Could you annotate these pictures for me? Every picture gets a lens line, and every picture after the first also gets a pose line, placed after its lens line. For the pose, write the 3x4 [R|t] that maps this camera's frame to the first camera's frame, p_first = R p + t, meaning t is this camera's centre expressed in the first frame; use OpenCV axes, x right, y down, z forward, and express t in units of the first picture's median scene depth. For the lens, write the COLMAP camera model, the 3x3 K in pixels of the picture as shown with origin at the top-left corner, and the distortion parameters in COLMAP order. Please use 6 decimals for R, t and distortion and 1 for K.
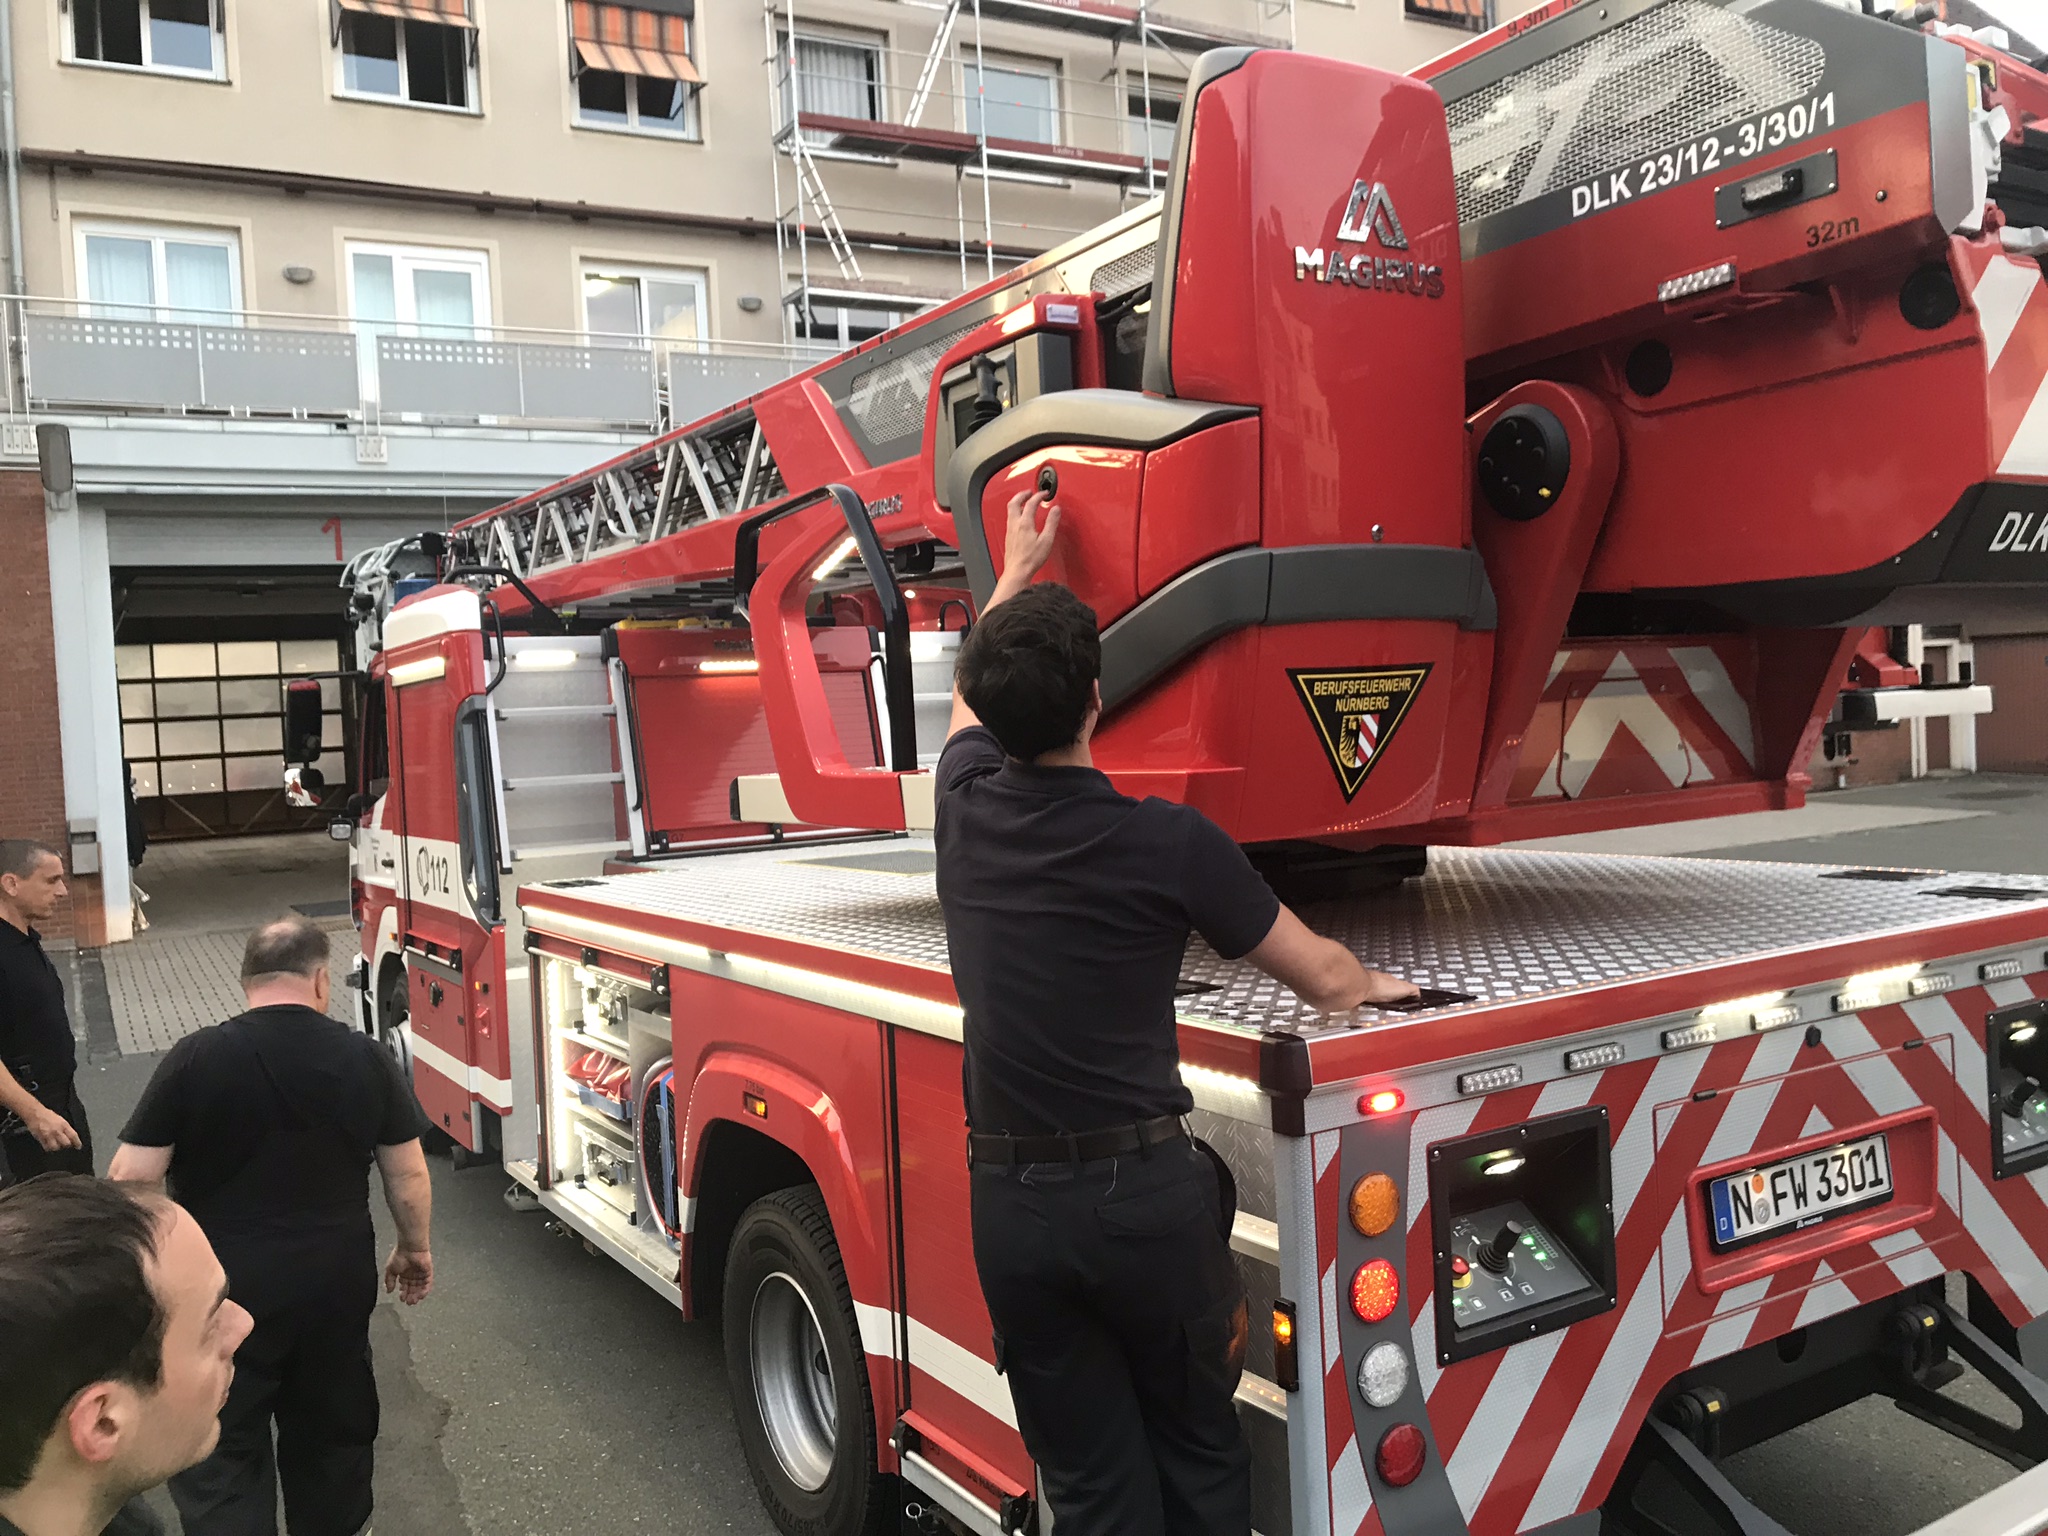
lens RADIAL K [[1670.0, 0, 1024.0], [0, 1670.0, 768.0], [0, 0, 1]] dist [0.005429, 0.002701]
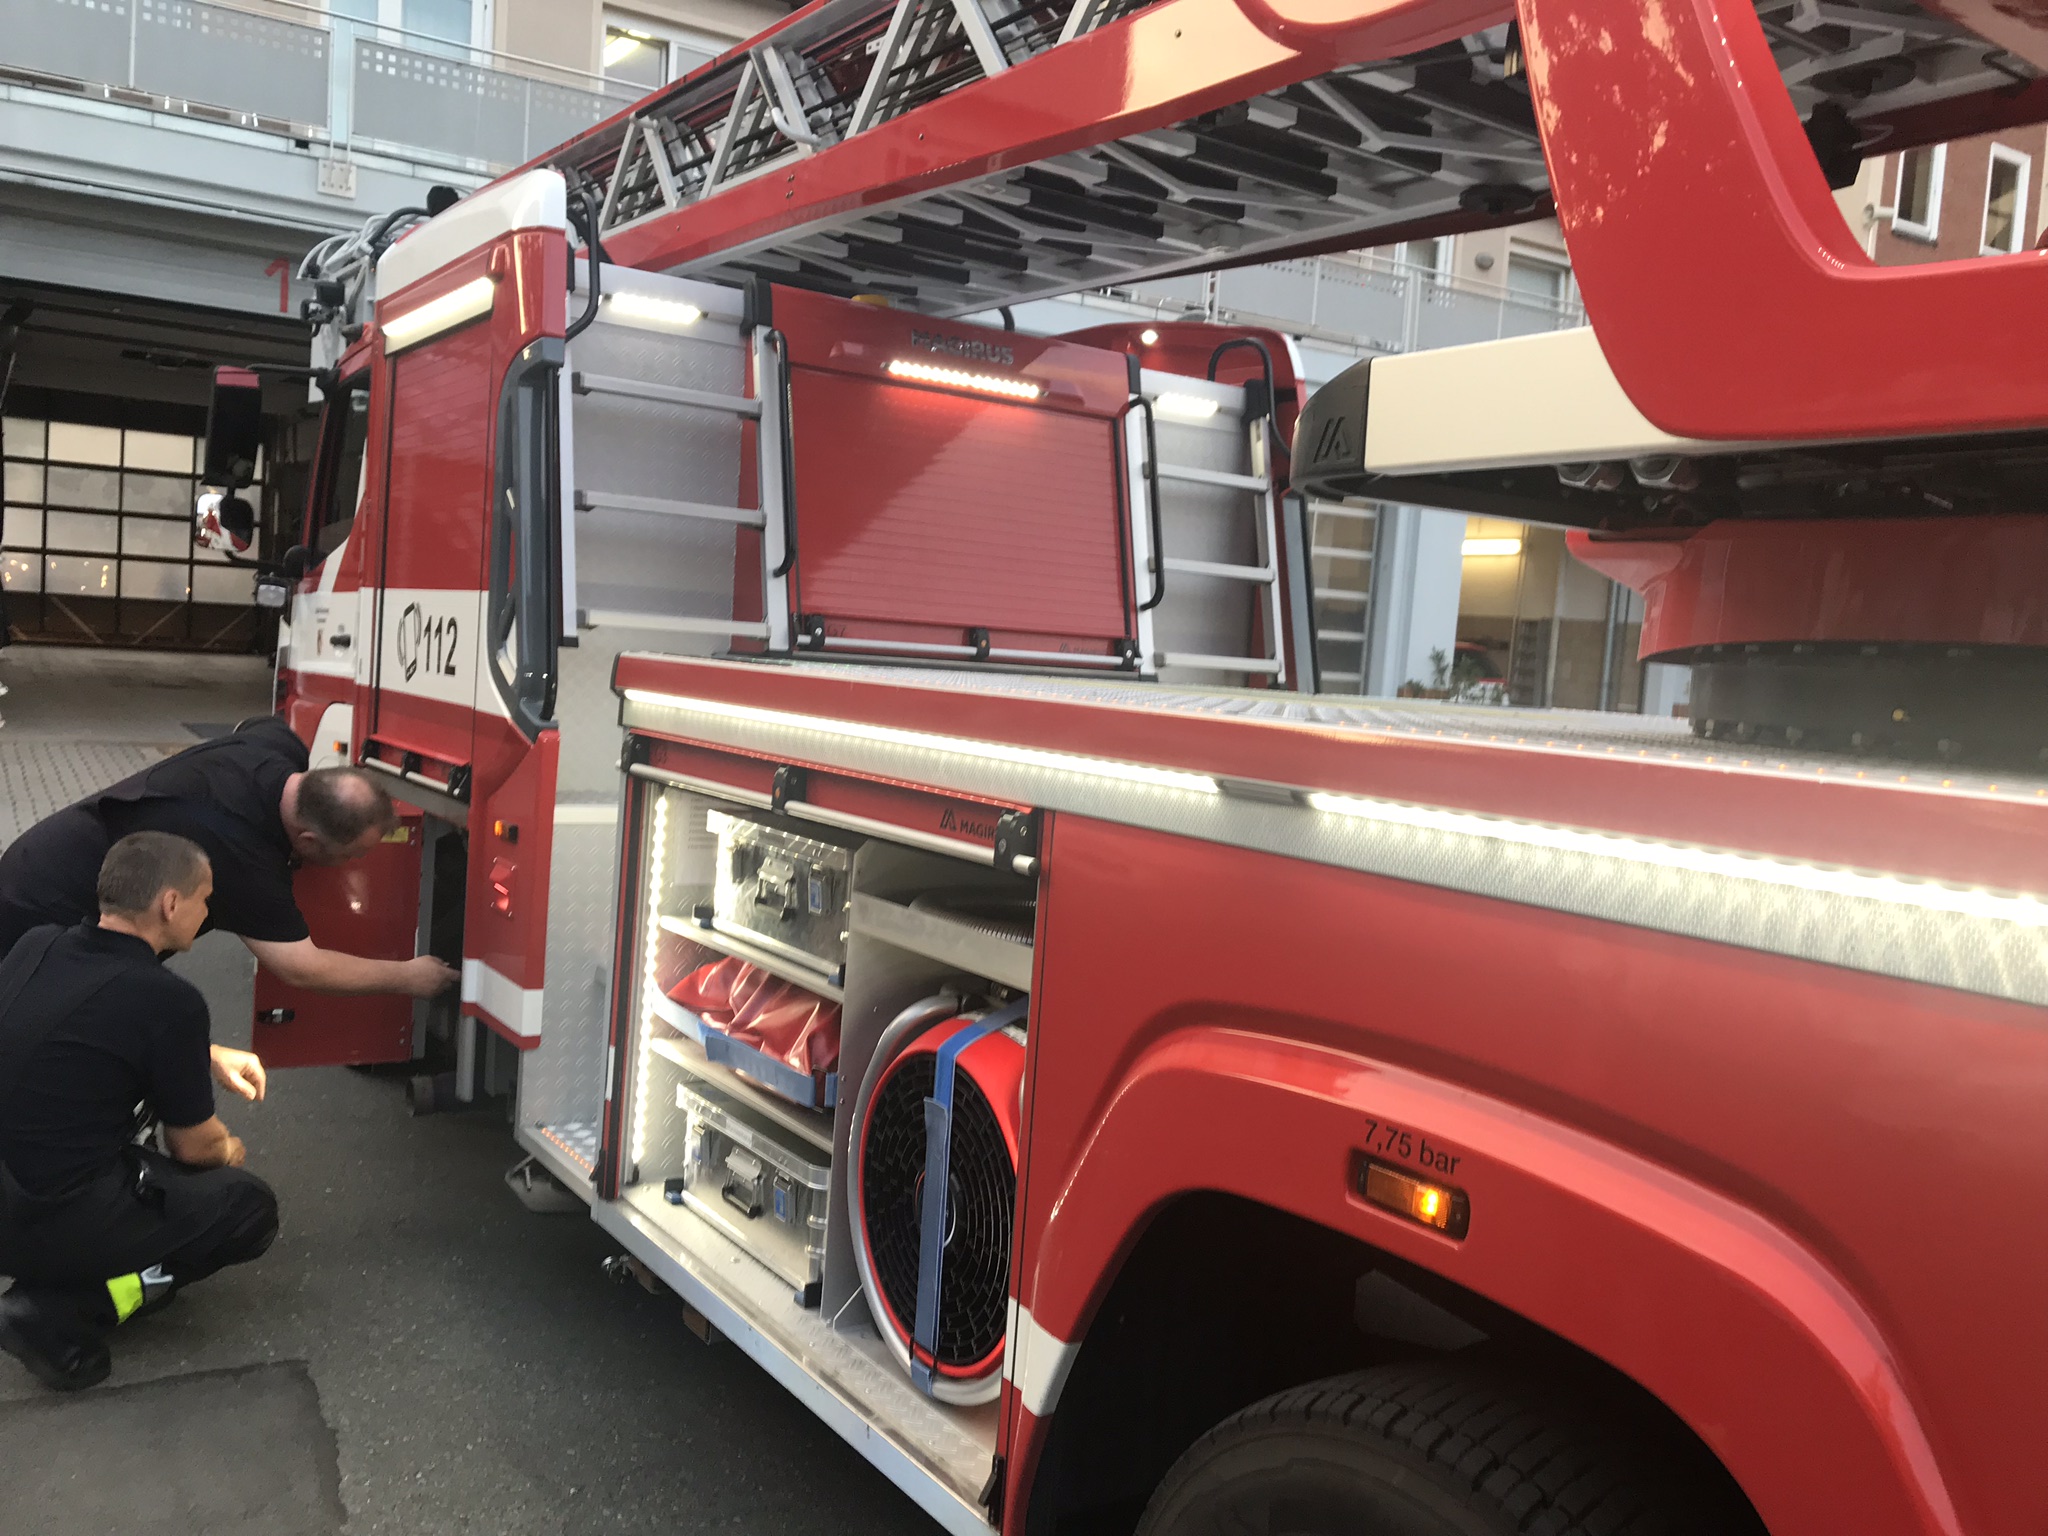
lens RADIAL K [[1794.6, 0, 1052.3], [0, 1794.6, 763.4], [0, 0, 1]] dist [0.024421, 0.007723]
pose [[0.992545, 0.116361, 0.036254, -0.148094], [-0.117823, 0.992181, 0.041176, 0.054699], [-0.031179, -0.045141, 0.998494, 0.333470]]
